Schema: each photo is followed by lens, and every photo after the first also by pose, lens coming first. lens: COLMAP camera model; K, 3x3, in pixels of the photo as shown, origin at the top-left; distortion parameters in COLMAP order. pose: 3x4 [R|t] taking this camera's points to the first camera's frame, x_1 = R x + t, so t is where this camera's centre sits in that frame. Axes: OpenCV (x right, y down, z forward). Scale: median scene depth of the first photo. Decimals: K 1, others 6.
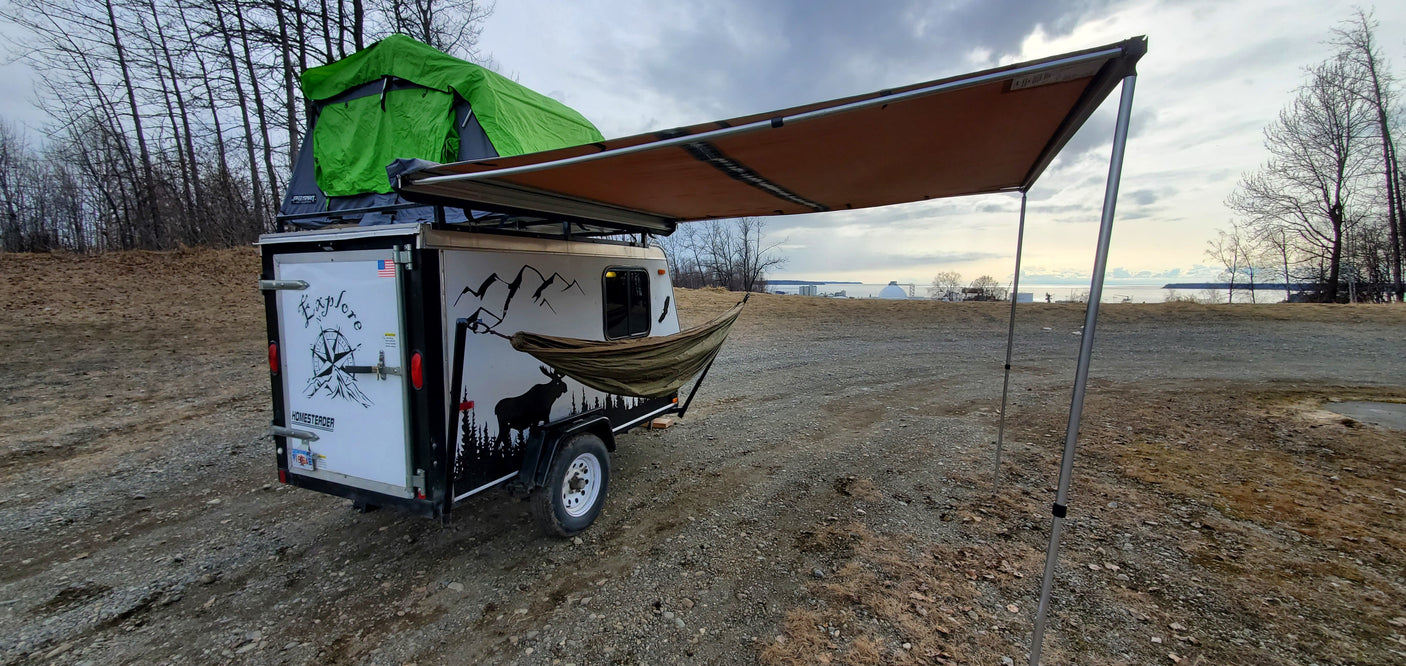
lens RADIAL K [[551.0, 0, 703.0], [0, 551.0, 333.0], [0, 0, 1]] dist [0.002796, -0.000130]
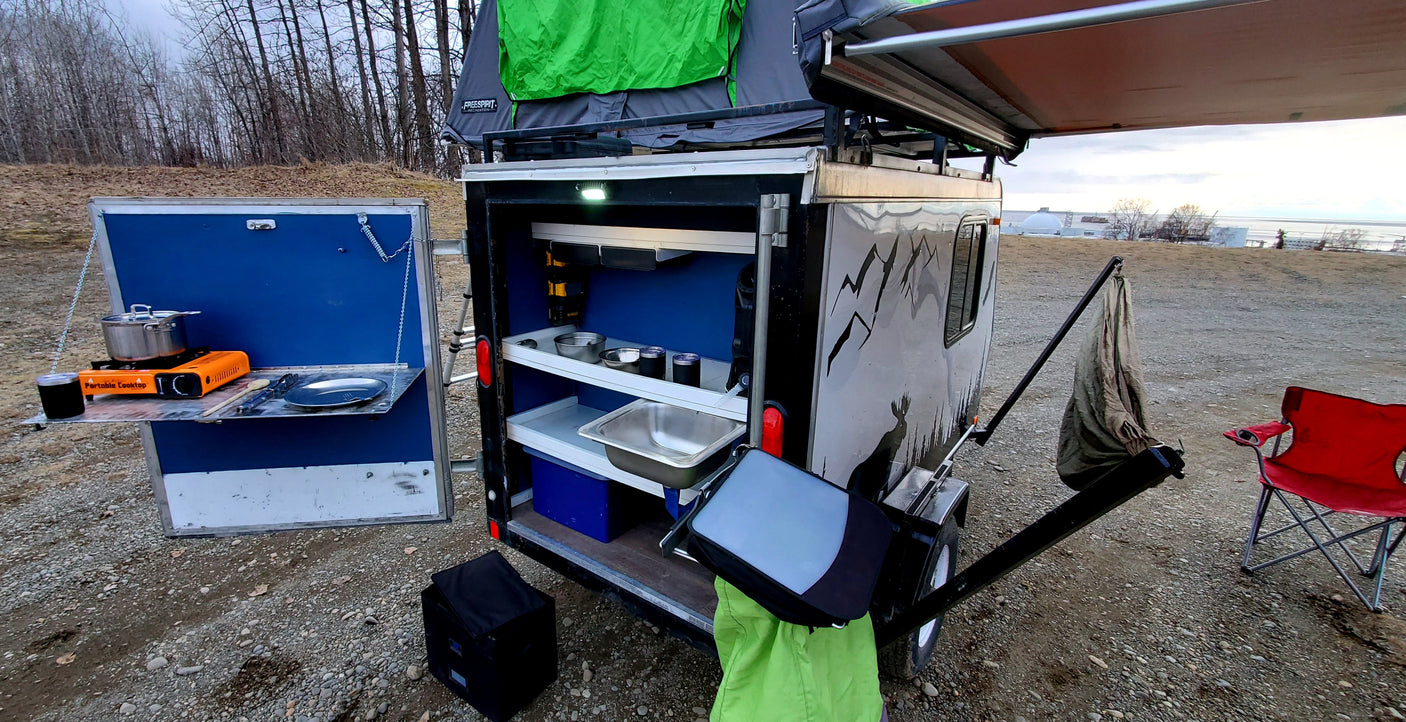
lens RADIAL K [[599.8, 0, 653.9], [0, 599.8, 359.5], [0, 0, 1]] dist [0.003297, 0.000592]
pose [[0.971989, 0.078393, -0.221566, -0.336620], [-0.041201, 0.984969, 0.167748, -0.066173], [0.231386, -0.153921, 0.960609, 0.289971]]
